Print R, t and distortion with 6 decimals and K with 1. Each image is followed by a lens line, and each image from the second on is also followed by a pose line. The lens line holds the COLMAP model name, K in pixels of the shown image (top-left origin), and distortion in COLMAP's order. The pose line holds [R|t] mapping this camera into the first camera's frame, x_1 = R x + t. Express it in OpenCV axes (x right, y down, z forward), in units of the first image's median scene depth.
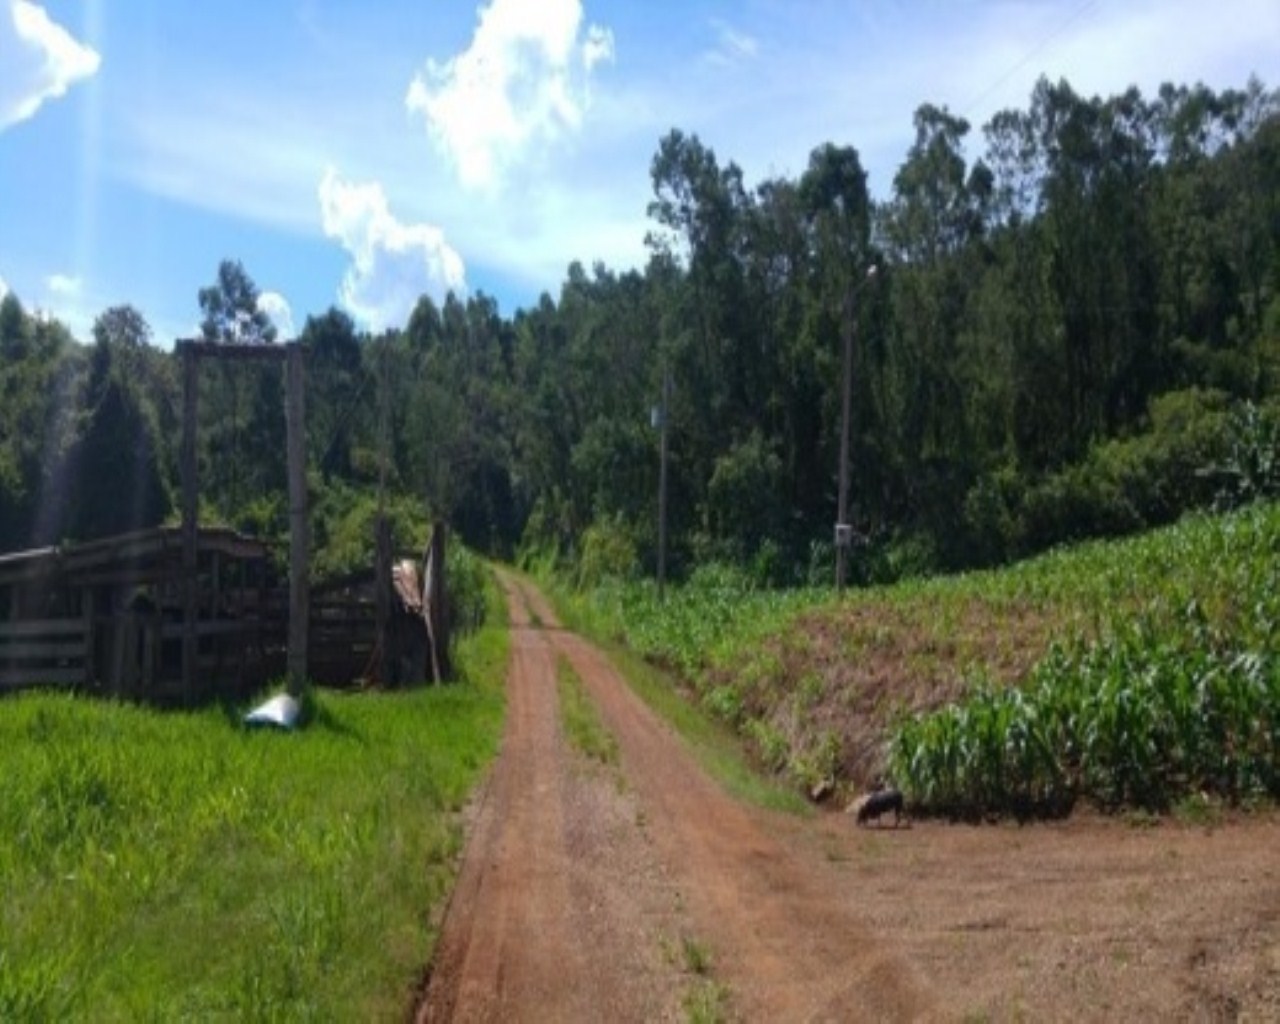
lens RADIAL K [[899.9, 0, 683.1], [0, 899.9, 600.3], [0, 0, 1]] dist [0.044076, 0.001833]
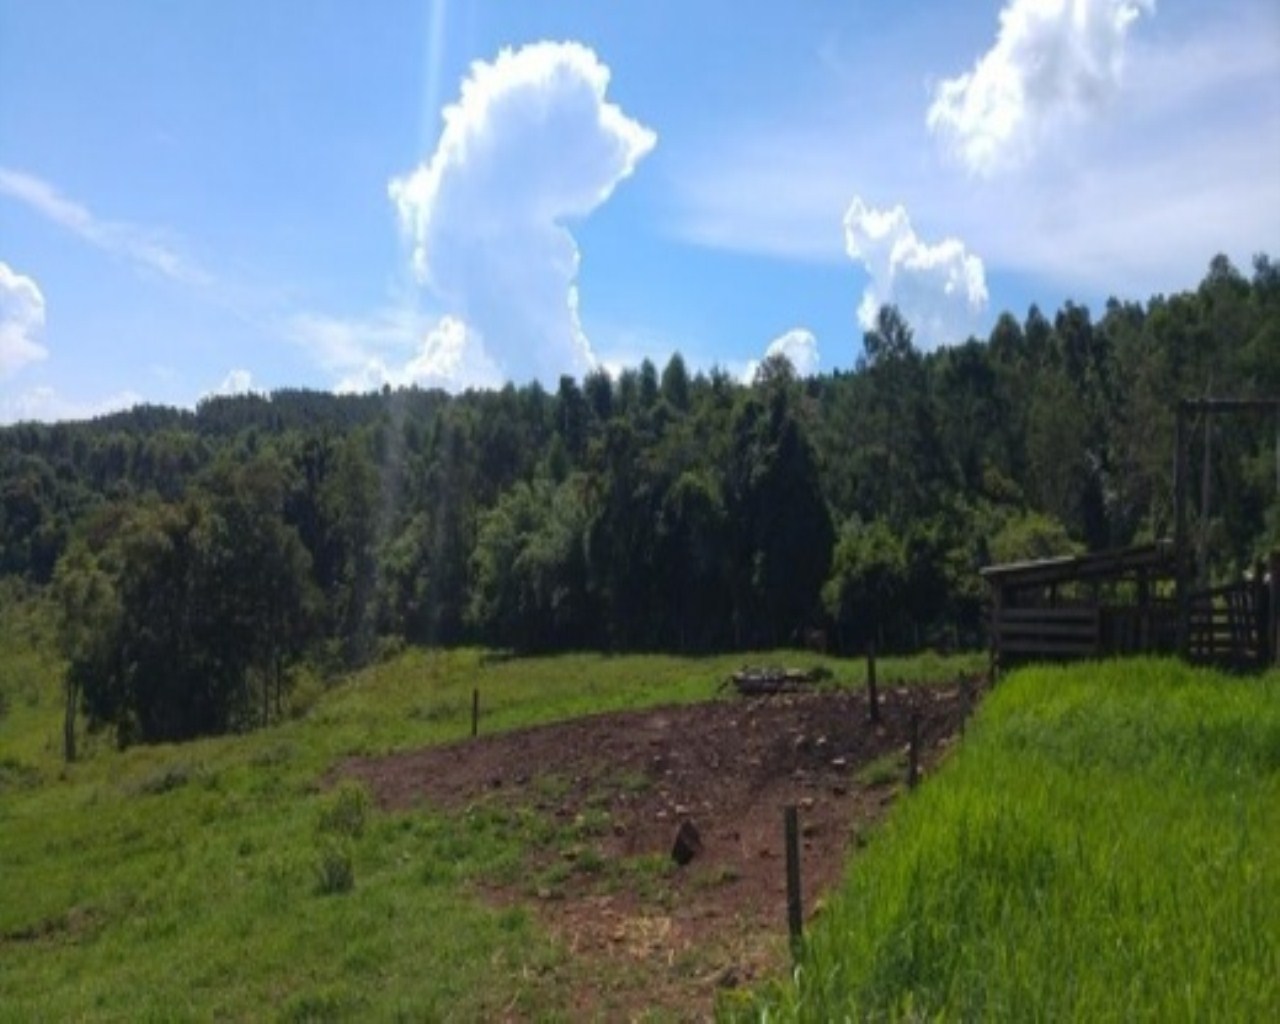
lens RADIAL K [[1000.8, 0, 606.3], [0, 1000.8, 574.5], [0, 0, 1]] dist [0.003635, -0.004819]
pose [[0.871172, 0.026429, -0.490266, -0.124596], [-0.054248, 0.997618, -0.042616, 0.016242], [0.487972, 0.063722, 0.870530, -0.135716]]
